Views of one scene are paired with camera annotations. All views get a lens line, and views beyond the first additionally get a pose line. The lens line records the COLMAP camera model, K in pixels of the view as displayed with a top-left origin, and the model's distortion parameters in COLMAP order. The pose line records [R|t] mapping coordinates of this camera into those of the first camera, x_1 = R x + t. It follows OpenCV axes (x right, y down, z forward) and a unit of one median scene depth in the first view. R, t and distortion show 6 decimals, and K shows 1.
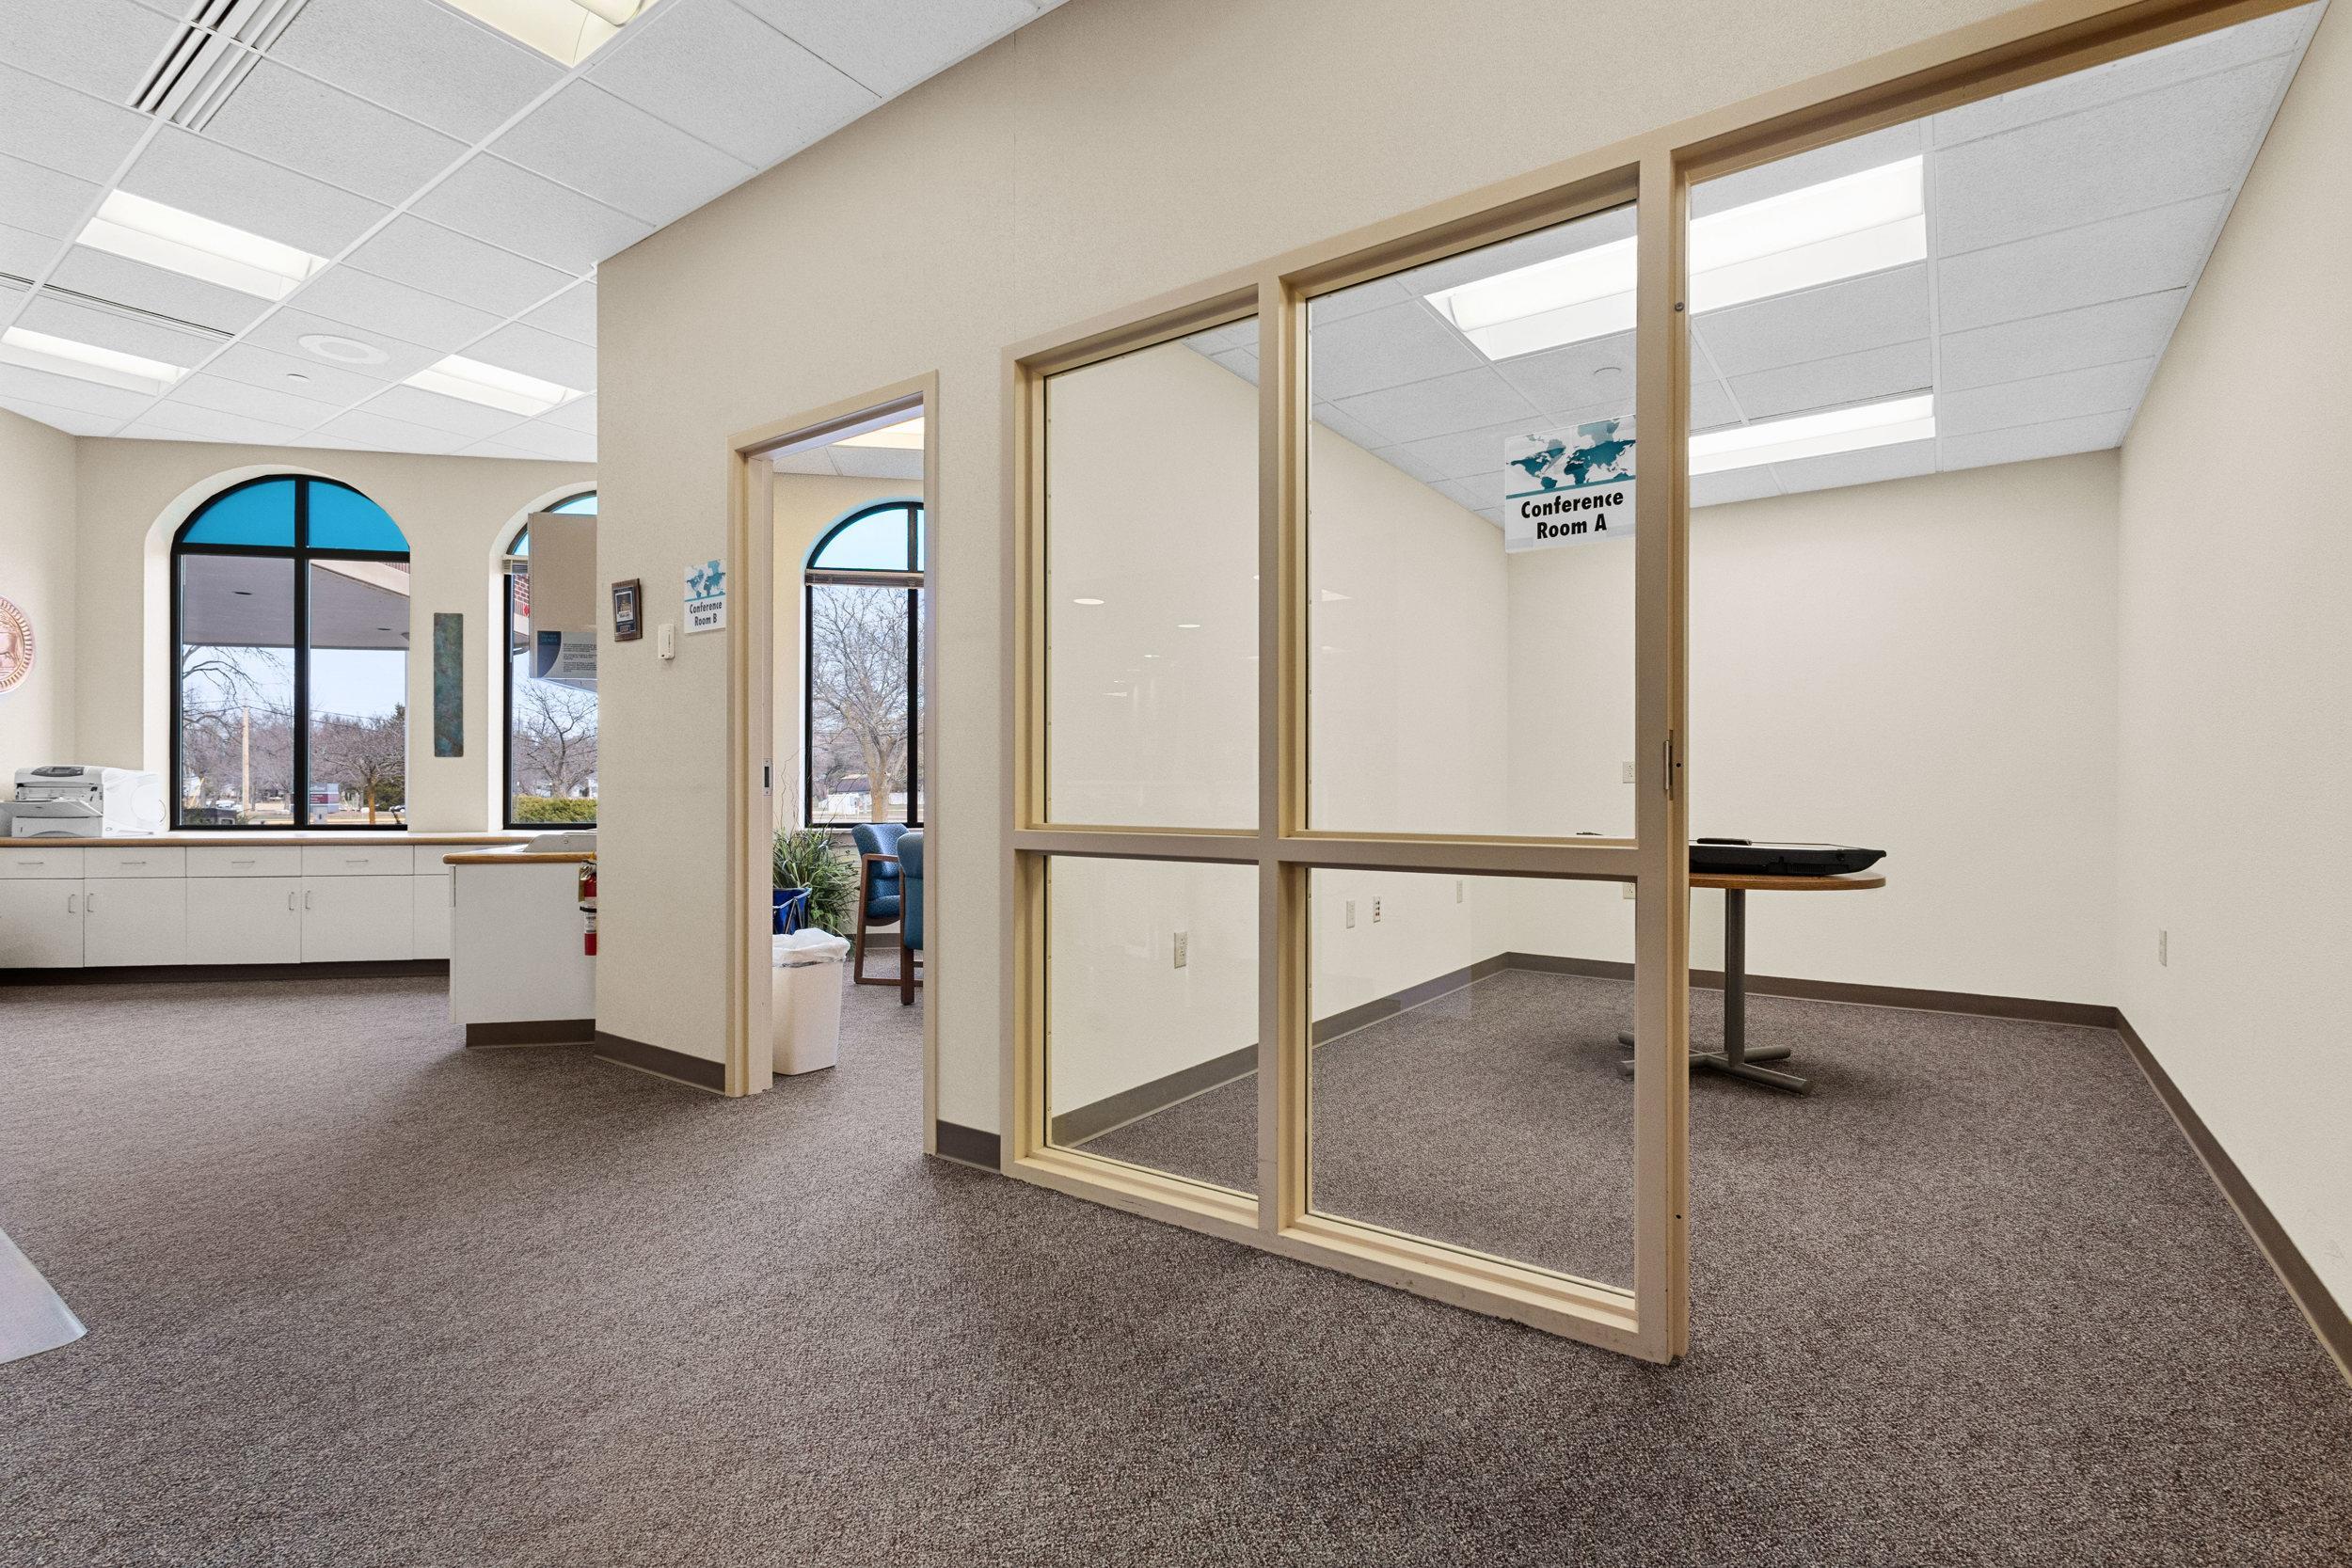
lens RADIAL K [[1086.8, 0, 1182.8], [0, 1086.8, 787.0], [0, 0, 1]] dist [0.000861, 0.000036]
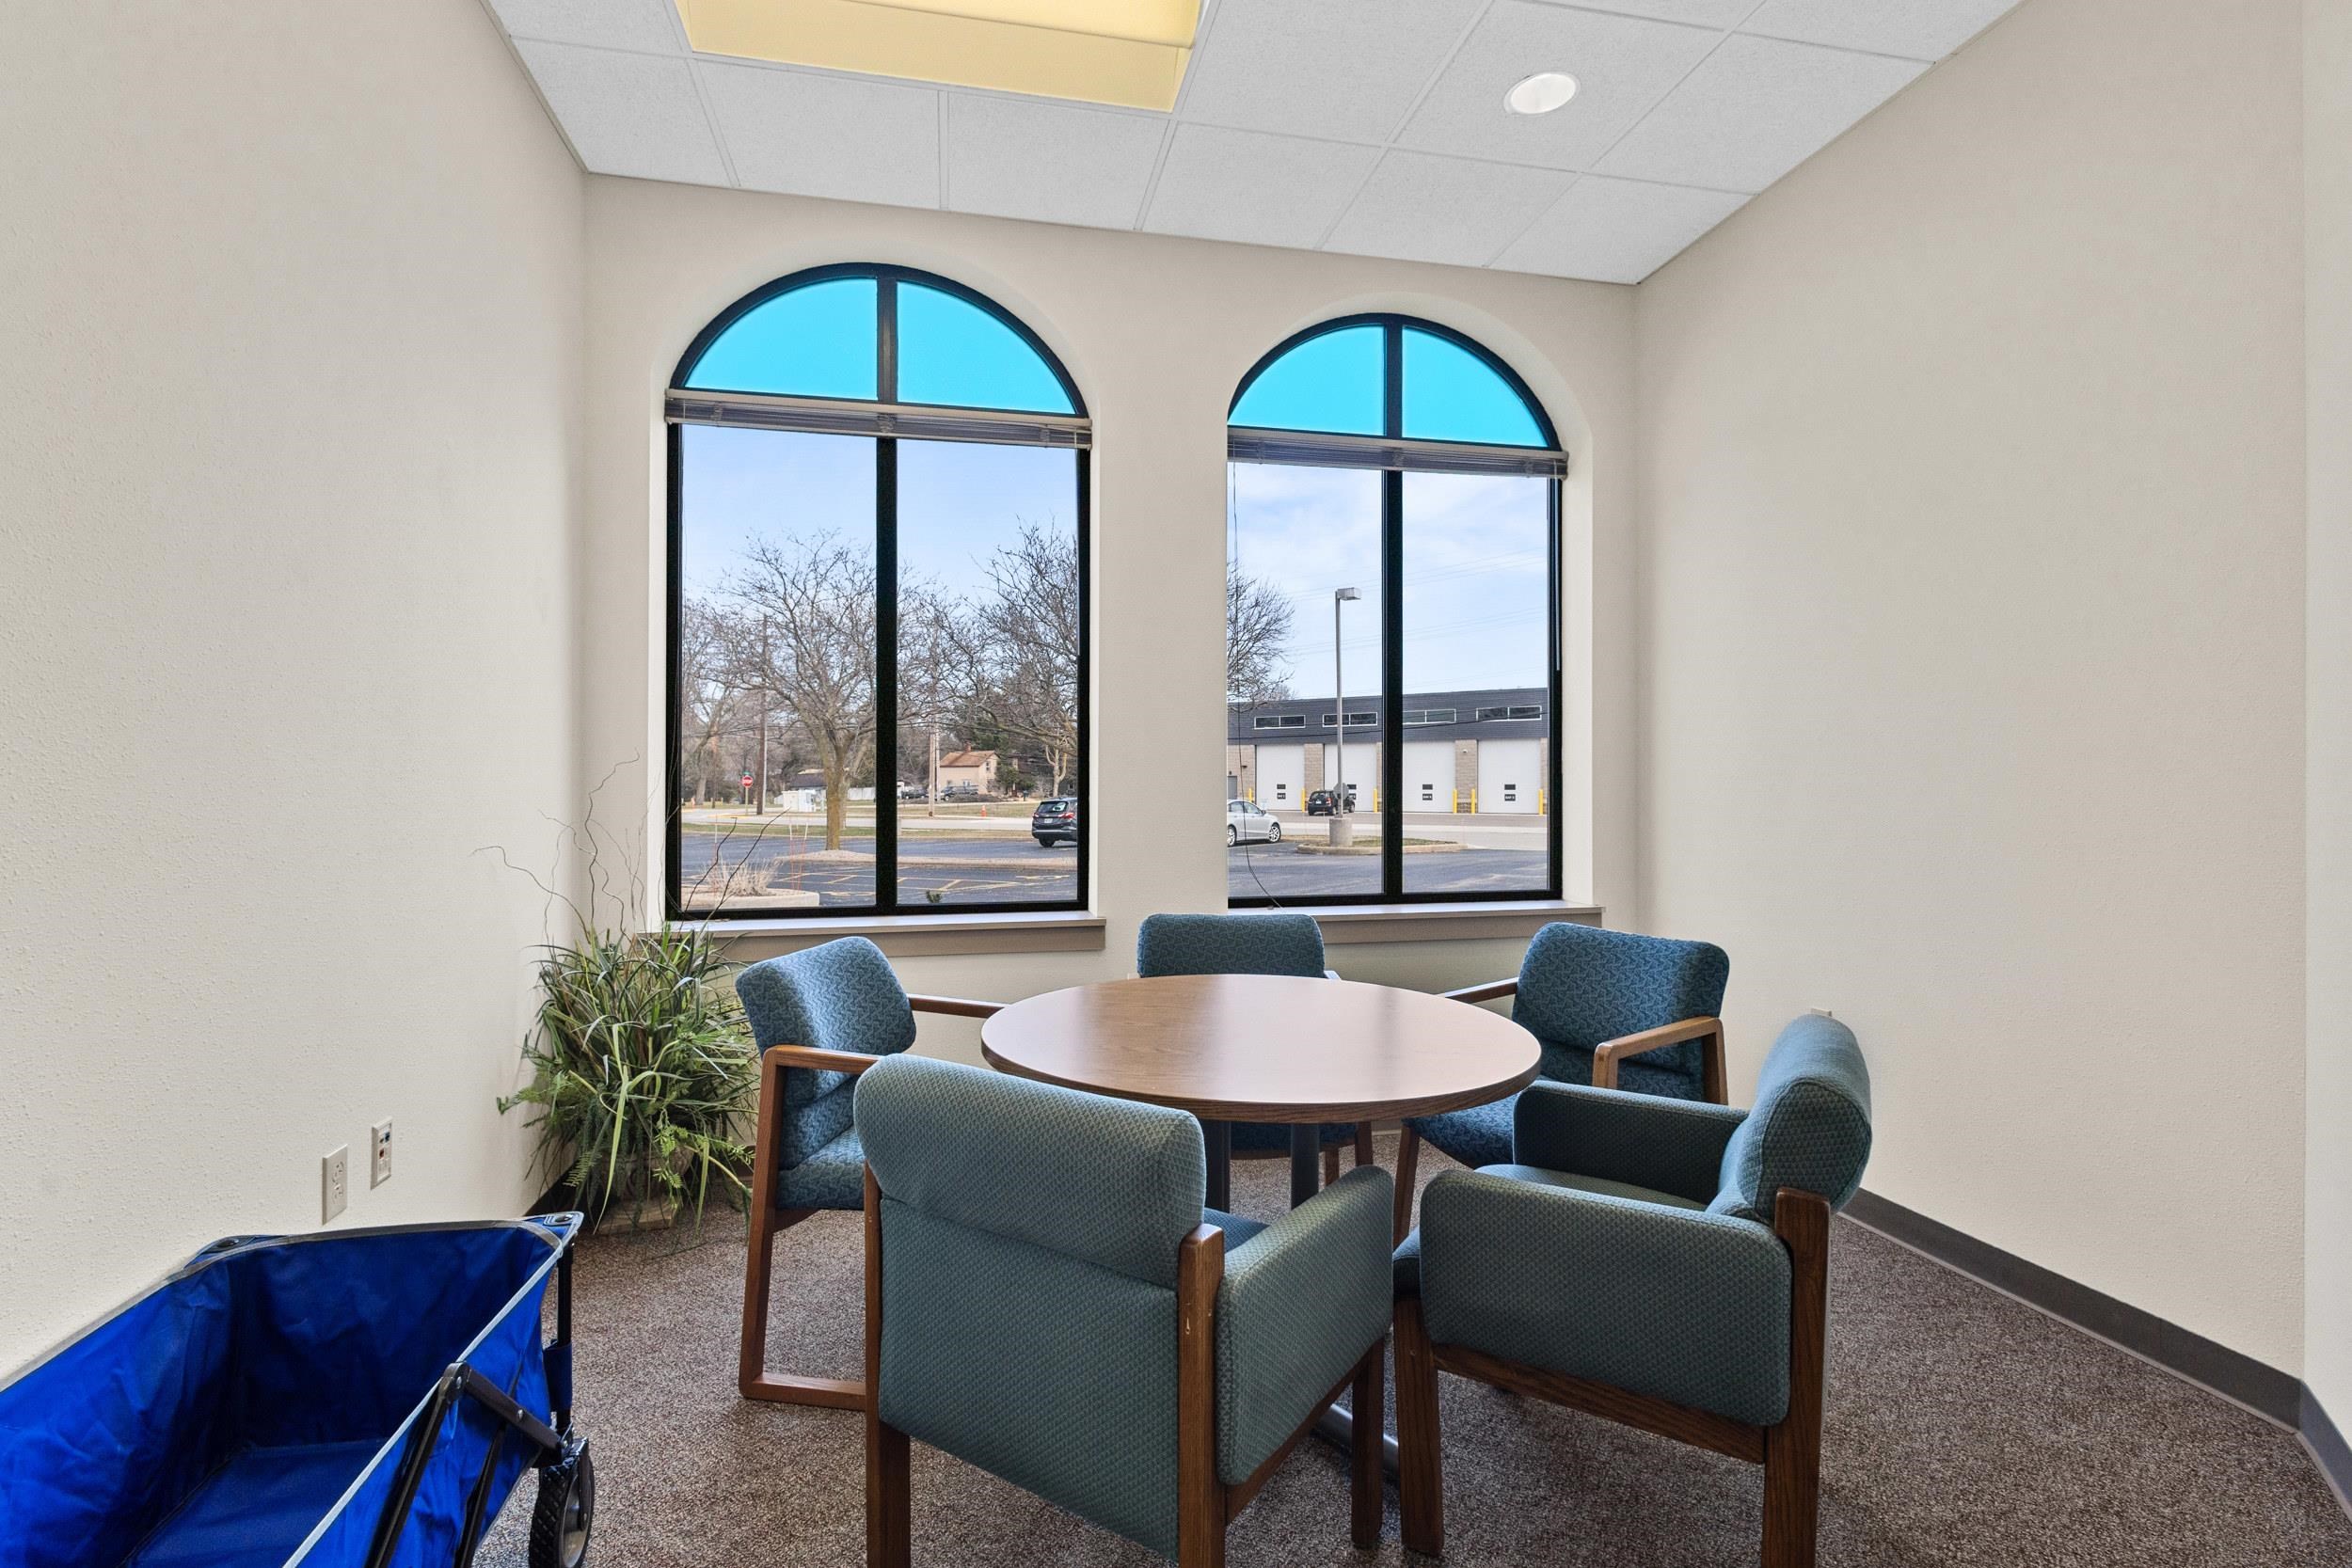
lens RADIAL K [[1086.8, 0, 1169.3], [0, 1086.8, 785.3], [0, 0, 1]] dist [0.000861, 0.000036]
pose [[0.999714, 0.001559, 0.023871, -0.031532], [-0.001644, 0.999992, 0.003514, -0.005817], [-0.023865, -0.003552, 0.999709, 0.119700]]
